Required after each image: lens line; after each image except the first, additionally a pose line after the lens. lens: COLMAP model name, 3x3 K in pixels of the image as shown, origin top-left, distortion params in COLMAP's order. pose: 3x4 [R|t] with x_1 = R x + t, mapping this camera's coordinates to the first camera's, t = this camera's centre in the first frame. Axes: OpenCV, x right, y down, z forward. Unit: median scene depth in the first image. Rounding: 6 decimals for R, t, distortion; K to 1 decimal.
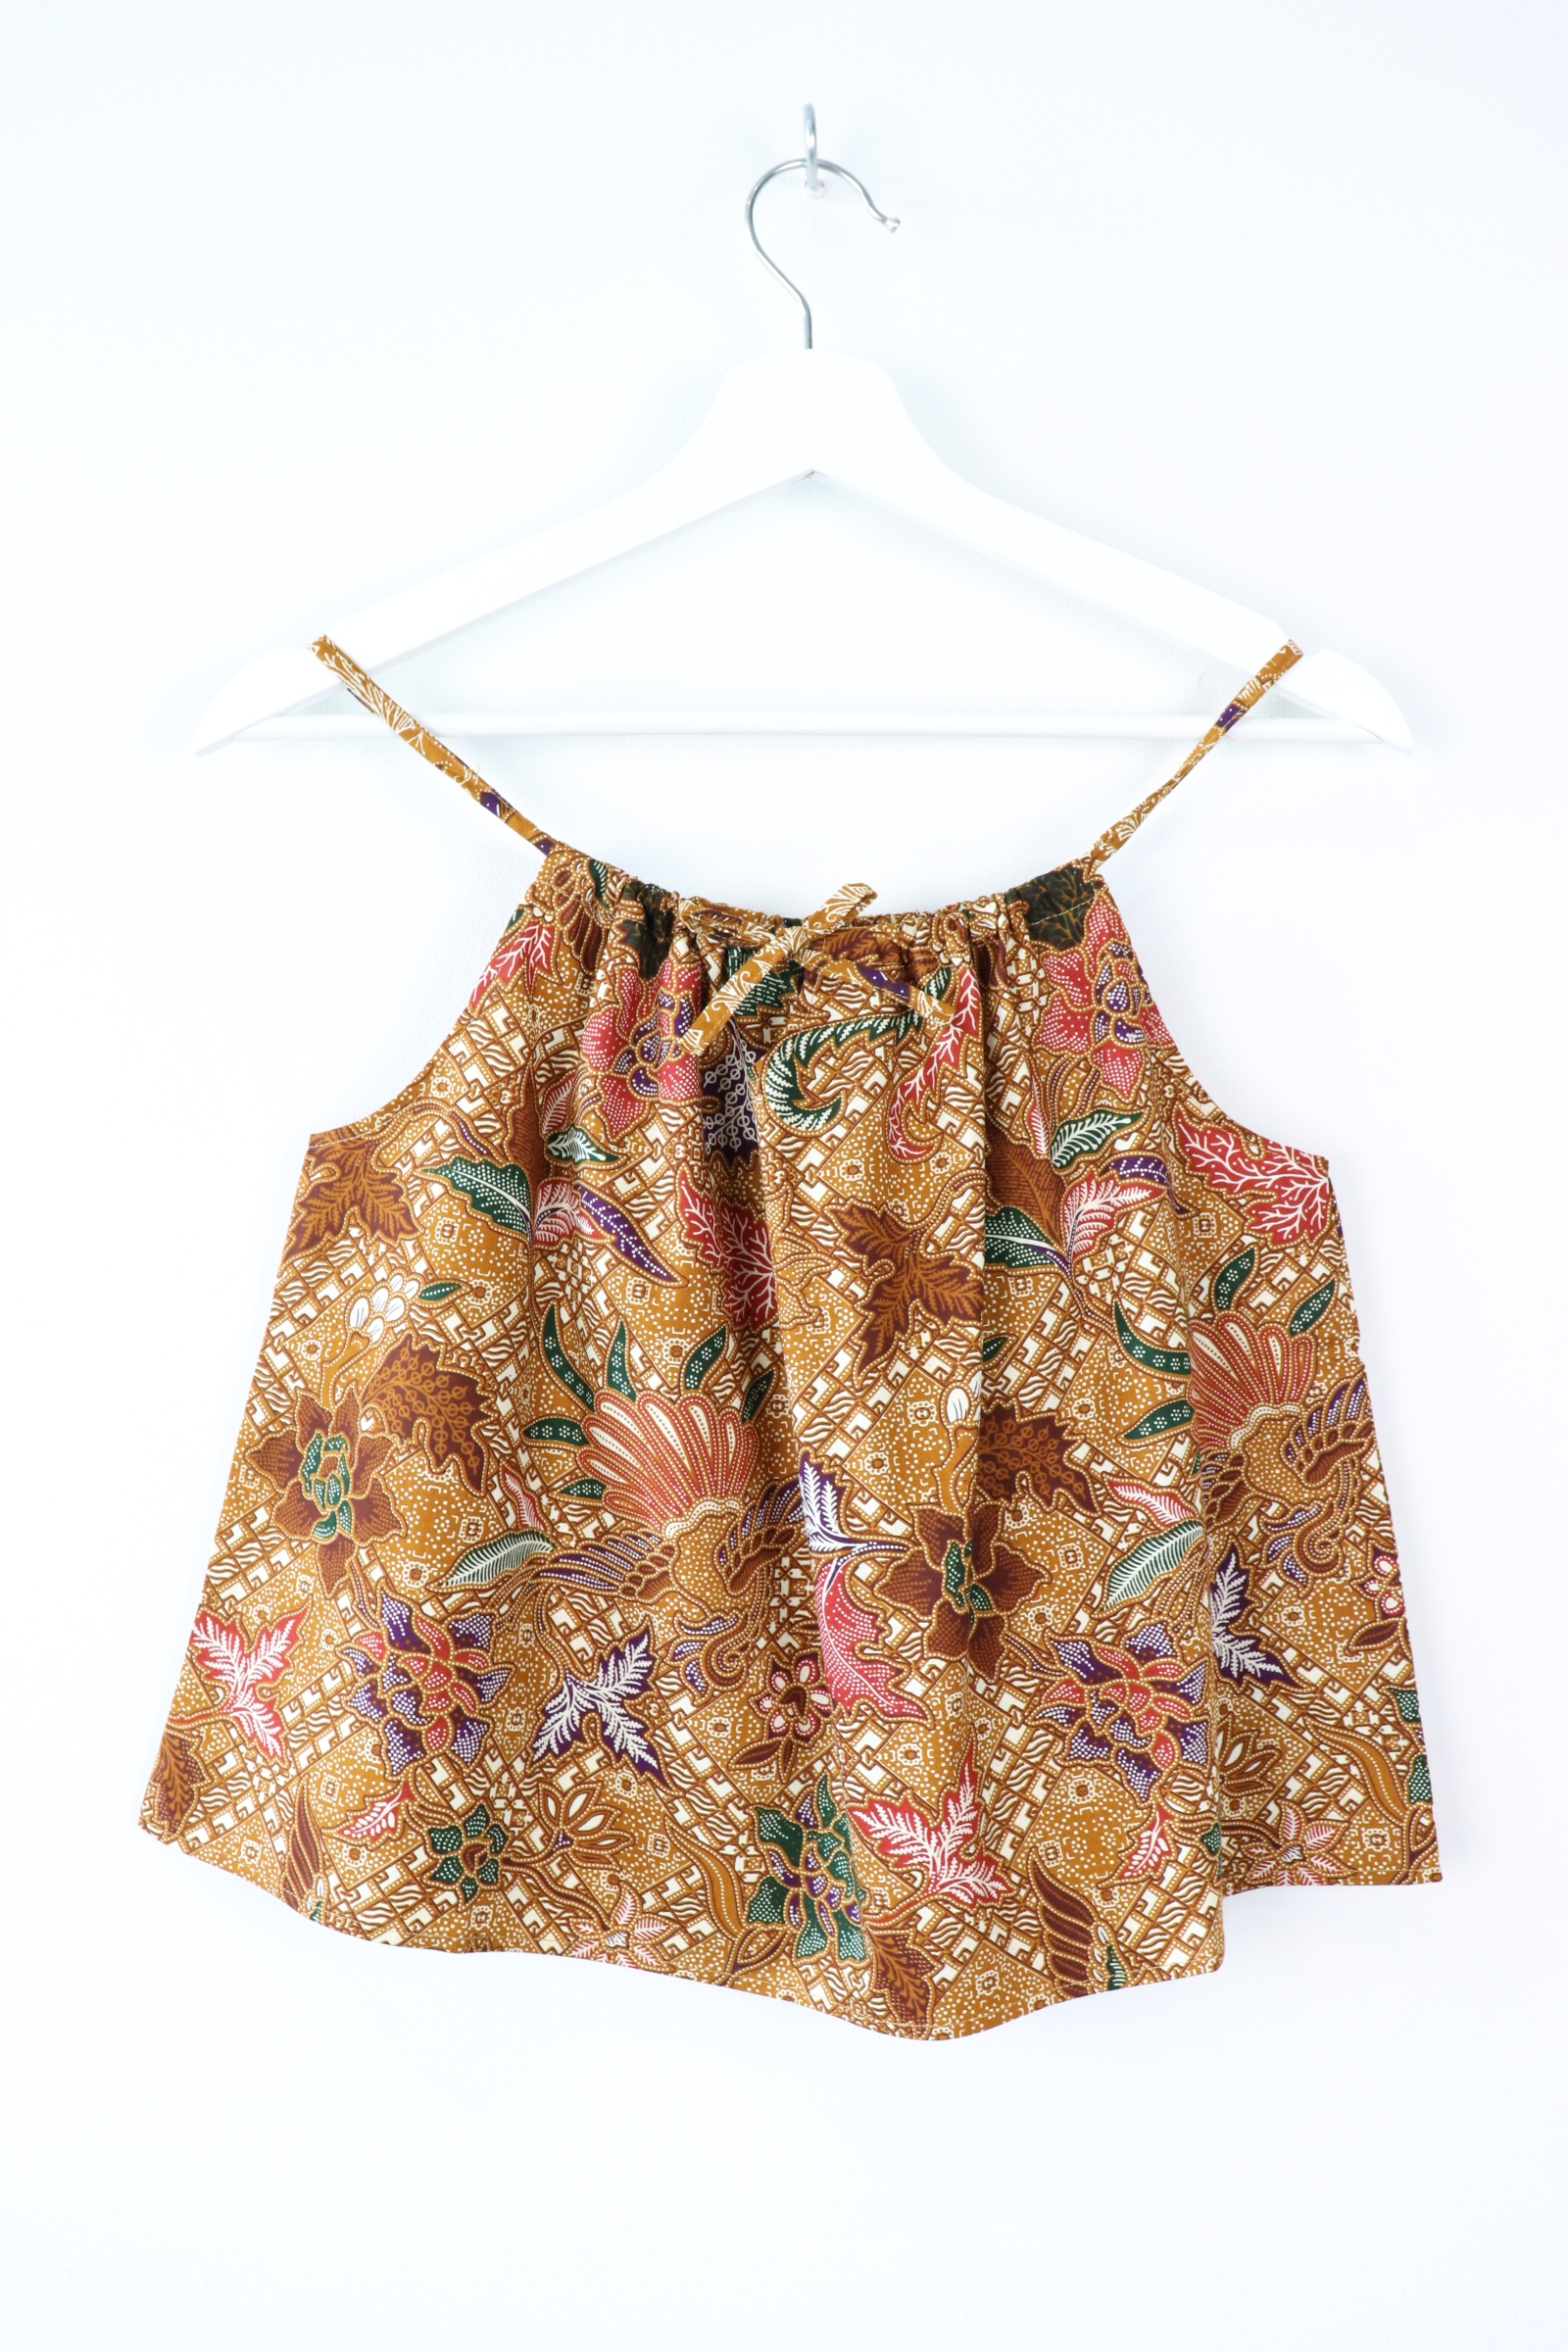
lens RADIAL K [[2104.7, 0, 746.0], [0, 2104.7, 1177.3], [0, 0, 1]] dist [-0.175487, 0.189320]
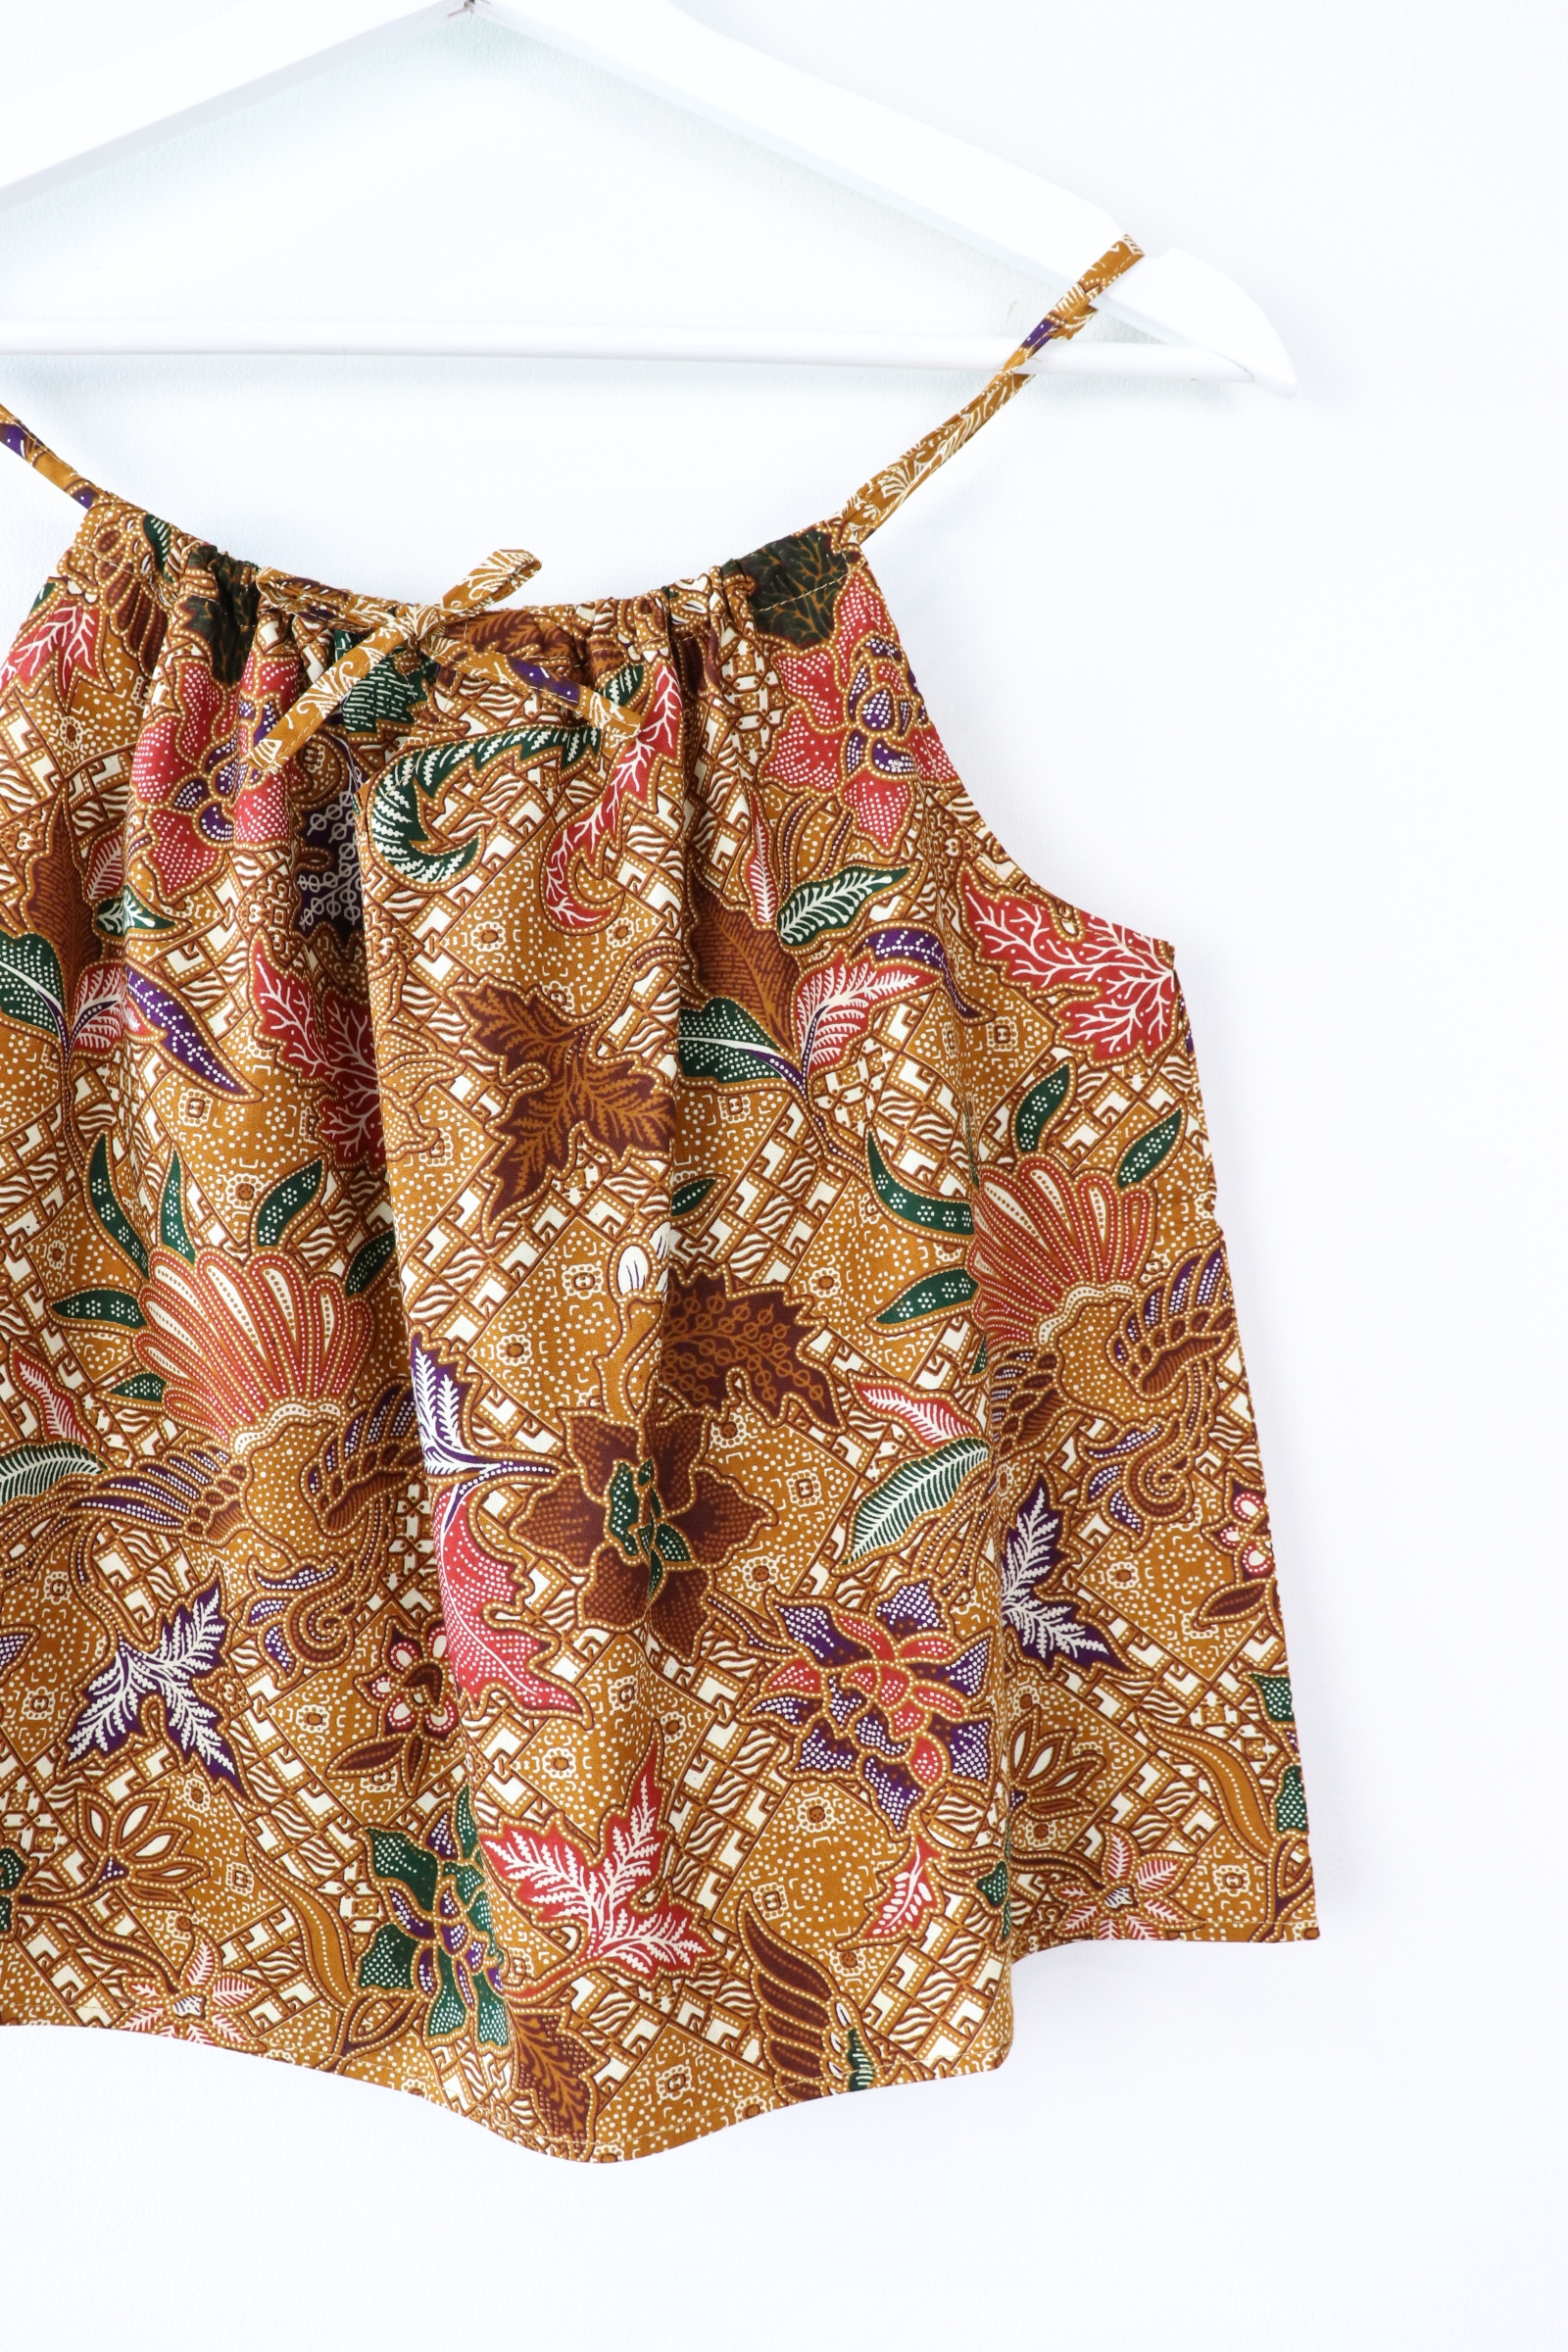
lens RADIAL K [[2104.7, 0, 746.0], [0, 2104.7, 1177.3], [0, 0, 1]] dist [-0.175487, 0.189320]
pose [[0.999666, 0.008659, 0.024357, 0.117543], [-0.009091, 0.999803, 0.017649, 0.062691], [-0.024199, -0.017864, 0.999548, 0.283141]]
